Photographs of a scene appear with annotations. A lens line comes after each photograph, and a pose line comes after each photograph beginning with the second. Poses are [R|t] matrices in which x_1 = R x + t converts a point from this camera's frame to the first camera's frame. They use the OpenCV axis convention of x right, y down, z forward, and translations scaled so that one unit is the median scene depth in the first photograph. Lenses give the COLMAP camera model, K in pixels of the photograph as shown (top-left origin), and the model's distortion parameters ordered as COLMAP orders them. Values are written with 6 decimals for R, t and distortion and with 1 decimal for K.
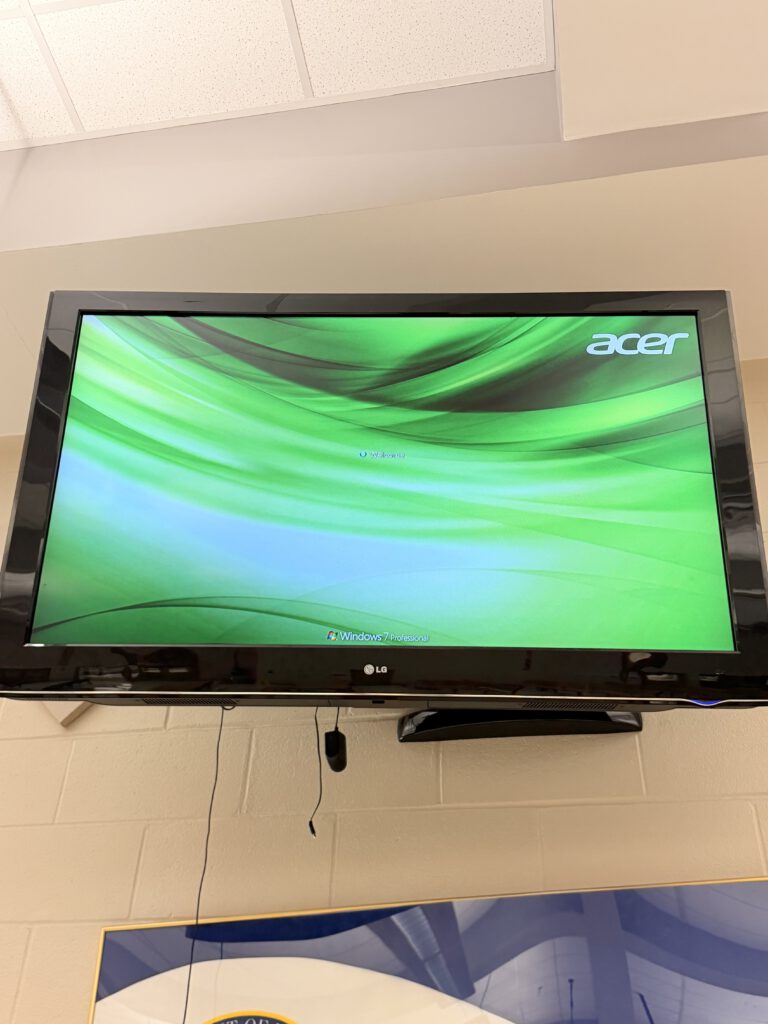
lens RADIAL K [[989.4, 0, 384.0], [0, 989.4, 512.0], [0, 0, 1]] dist [0.098117, -0.343213]
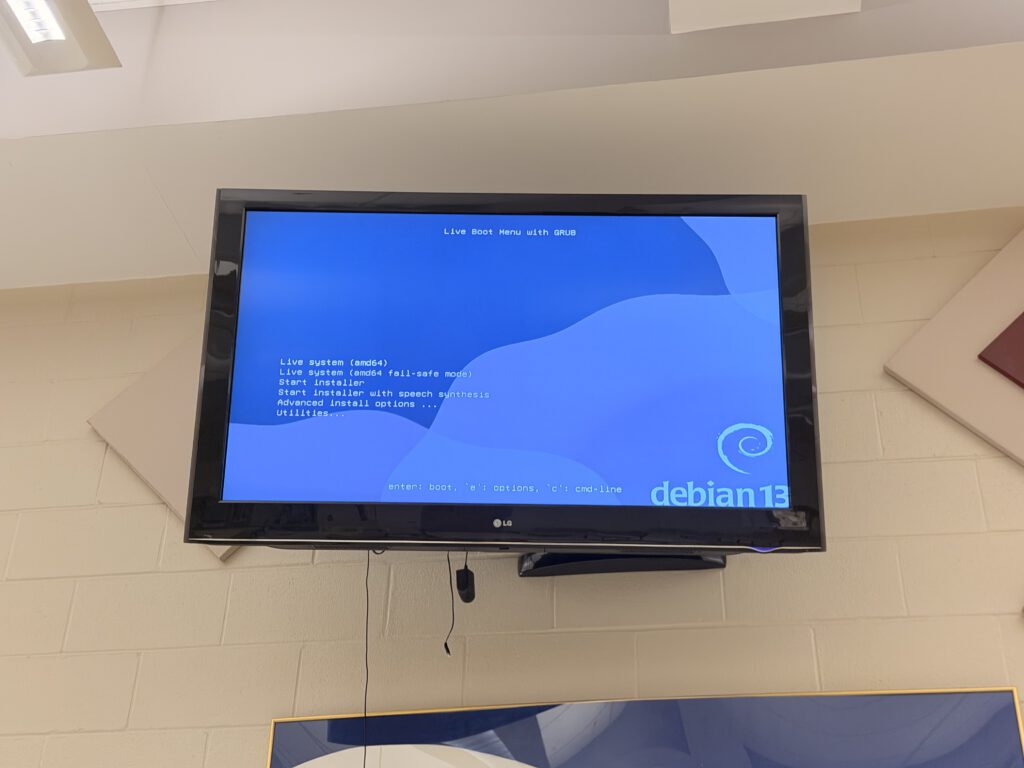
lens RADIAL K [[1434.3, 0, 512.0], [0, 1434.3, 384.0], [0, 0, 1]] dist [-0.019089, -0.026945]
pose [[0.999995, 0.000053, 0.003041, 0.001971], [-0.000407, 0.993185, 0.116551, -0.192519], [-0.003014, -0.116552, 0.993180, -0.653493]]
